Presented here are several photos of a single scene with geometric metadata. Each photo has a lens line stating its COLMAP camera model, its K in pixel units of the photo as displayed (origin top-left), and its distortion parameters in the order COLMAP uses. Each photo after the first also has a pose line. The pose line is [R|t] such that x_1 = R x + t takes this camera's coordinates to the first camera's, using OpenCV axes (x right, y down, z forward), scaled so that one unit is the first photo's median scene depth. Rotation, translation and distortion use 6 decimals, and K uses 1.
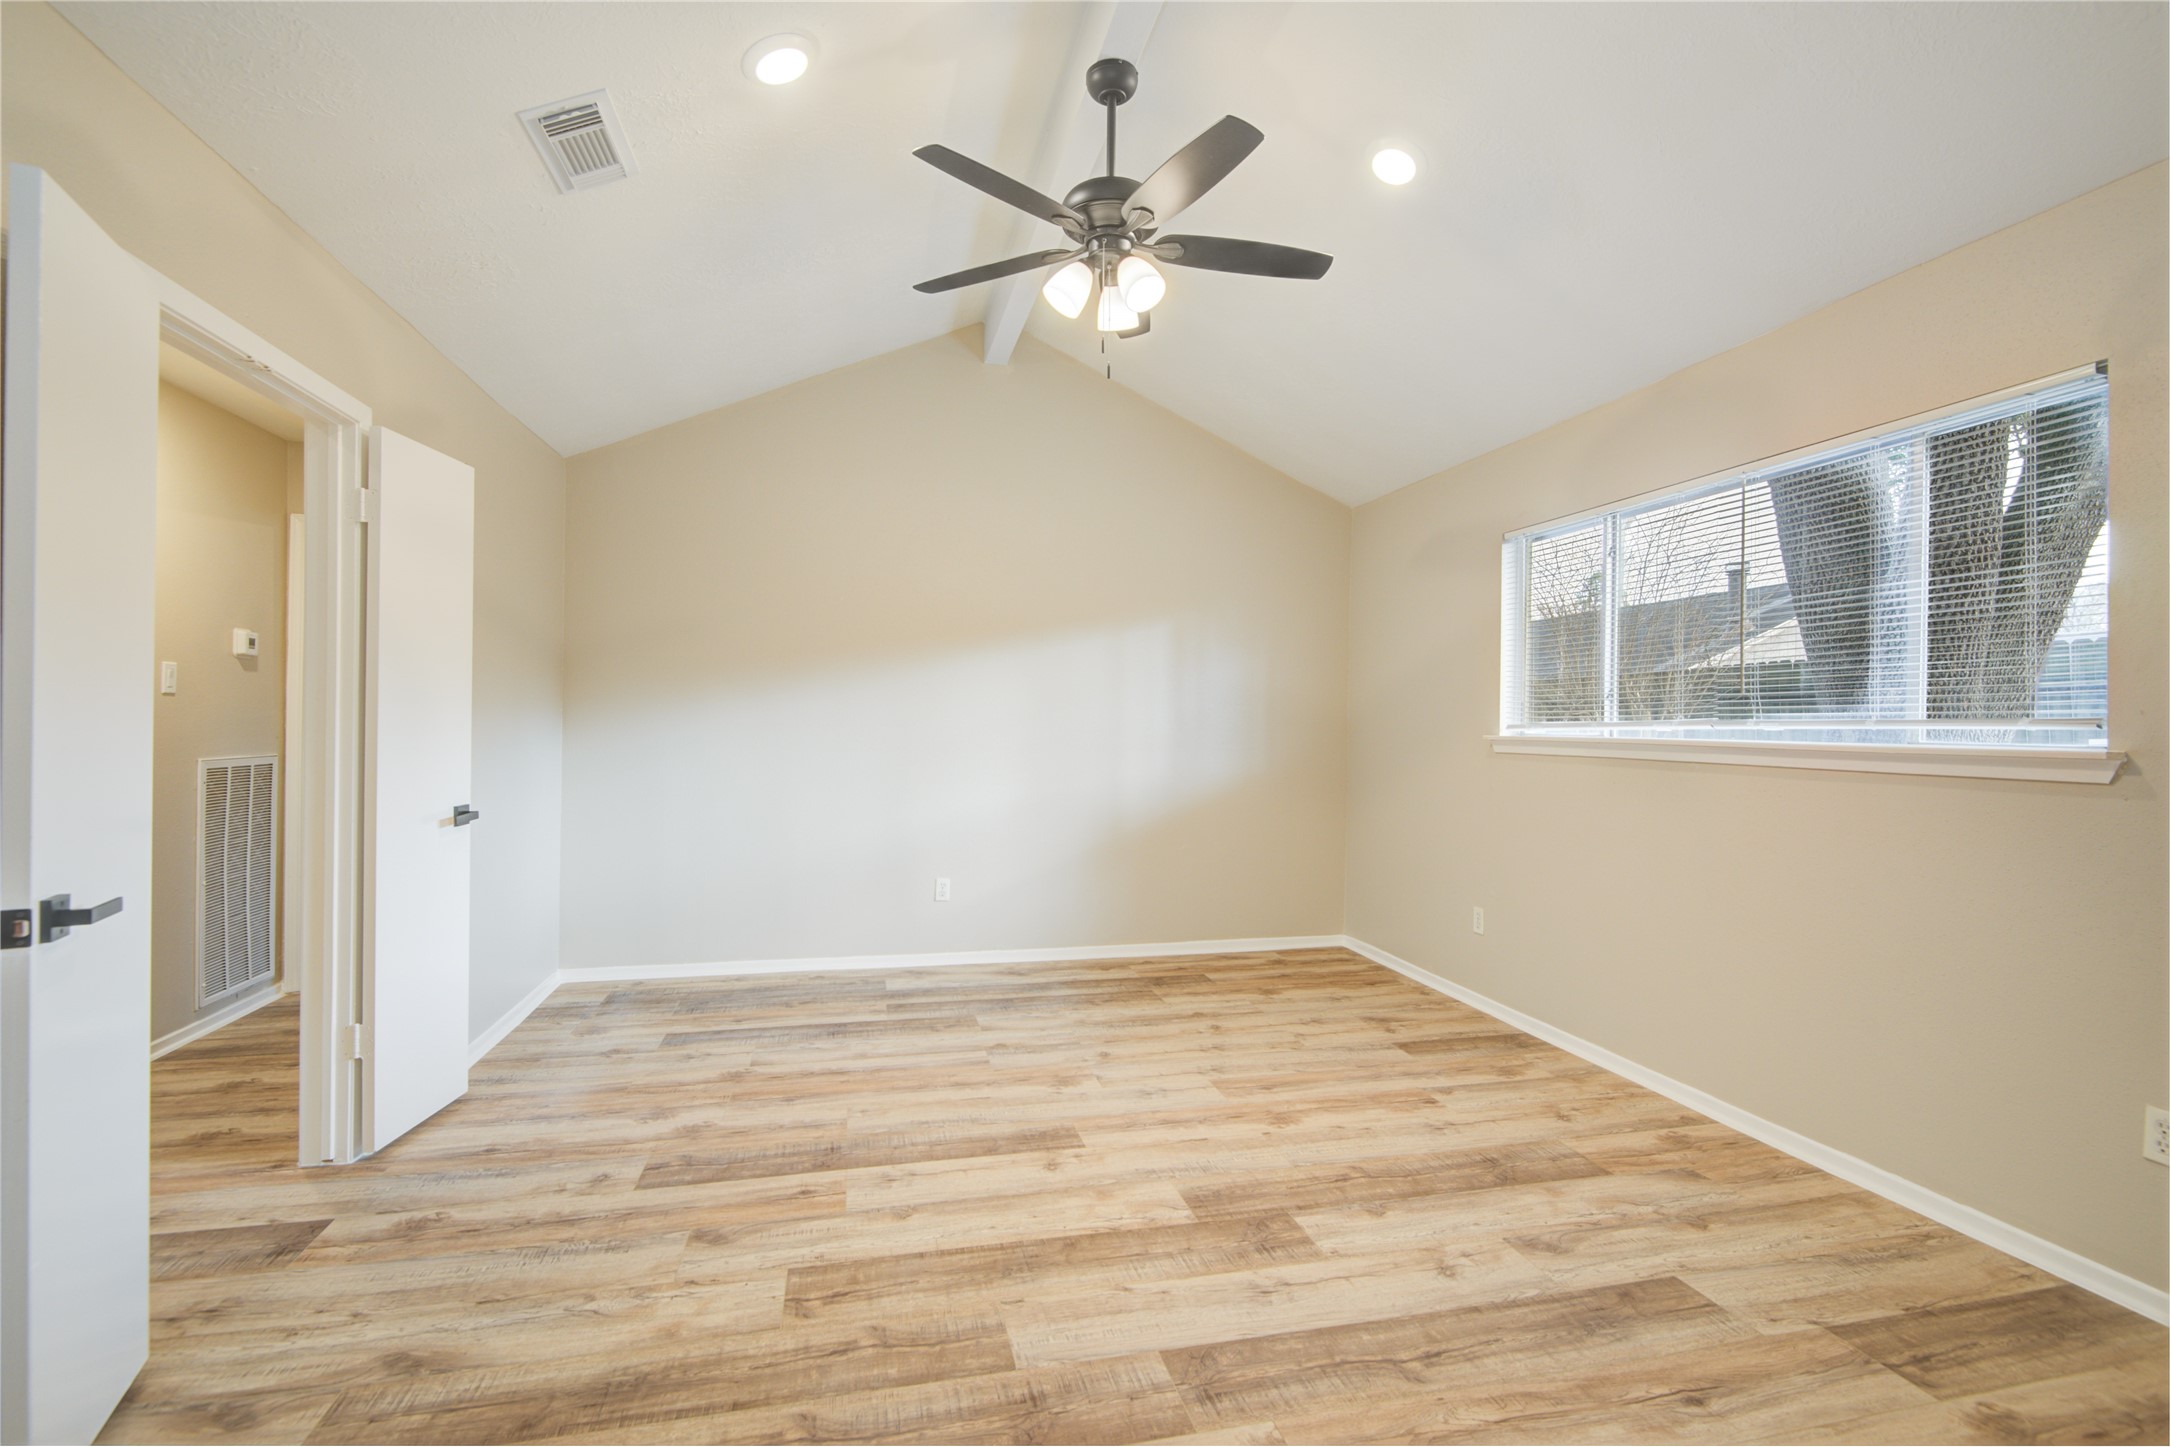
lens RADIAL K [[979.5, 0, 1088.7], [0, 979.5, 722.1], [0, 0, 1]] dist [0.001839, -0.003397]
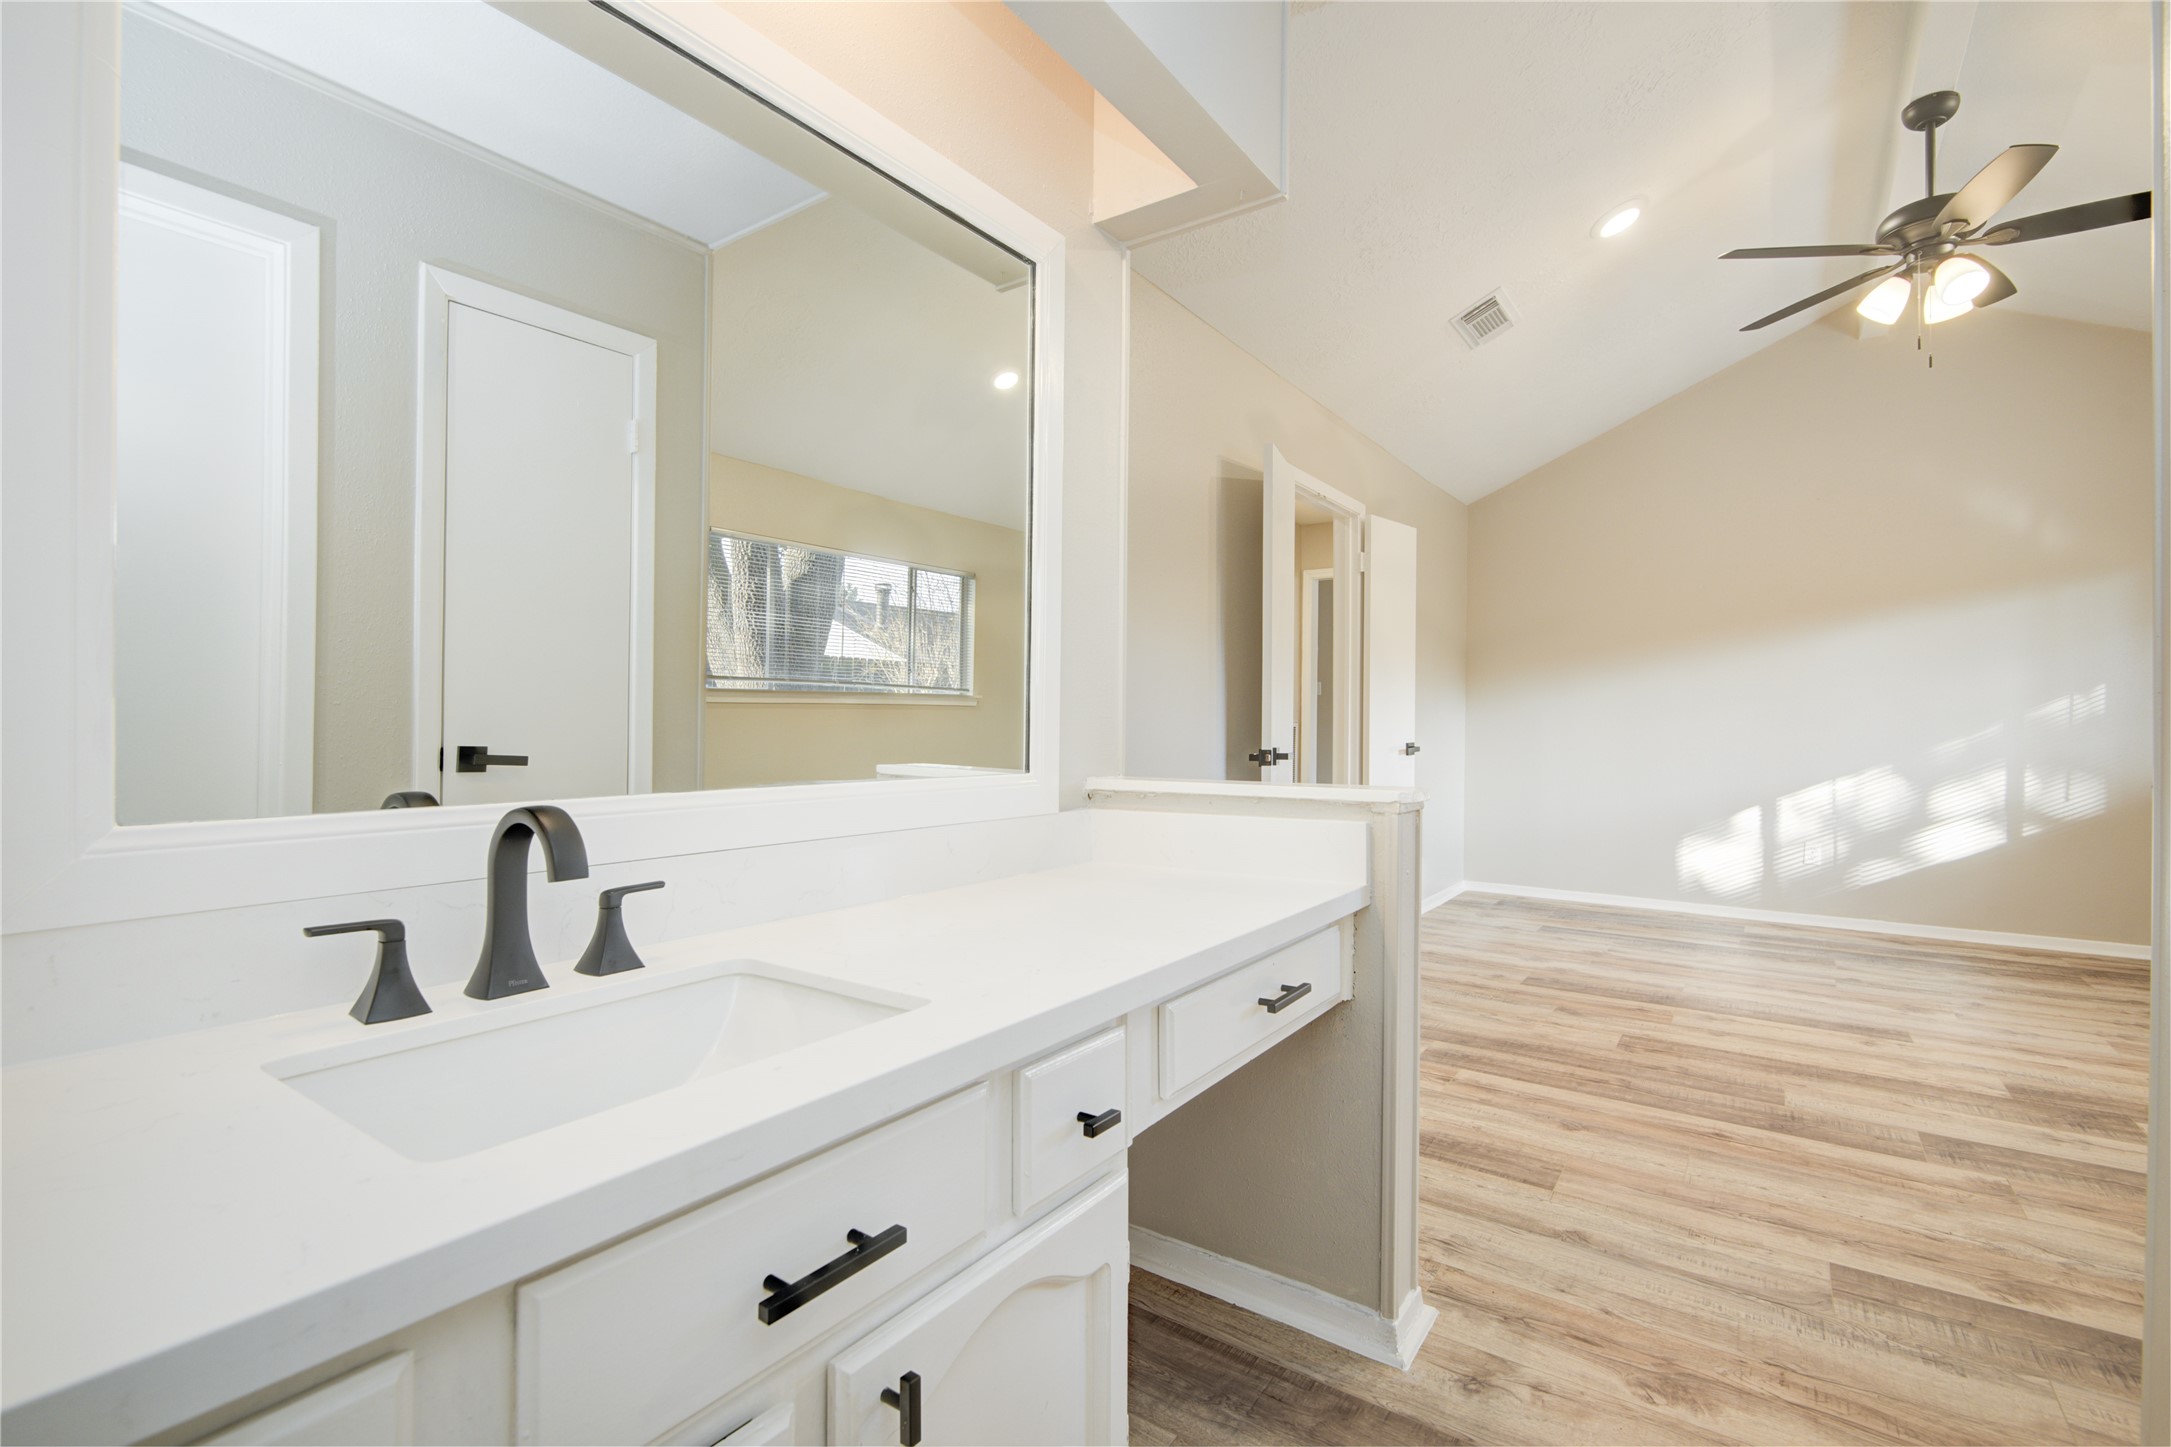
lens RADIAL K [[979.5, 0, 1083.9], [0, 979.5, 715.9], [0, 0, 1]] dist [0.001839, -0.003397]
pose [[0.661327, -0.008326, -0.750052, 0.230465], [-0.002424, 0.999909, -0.013237, 0.075200], [0.750094, 0.010572, 0.661247, -0.513576]]
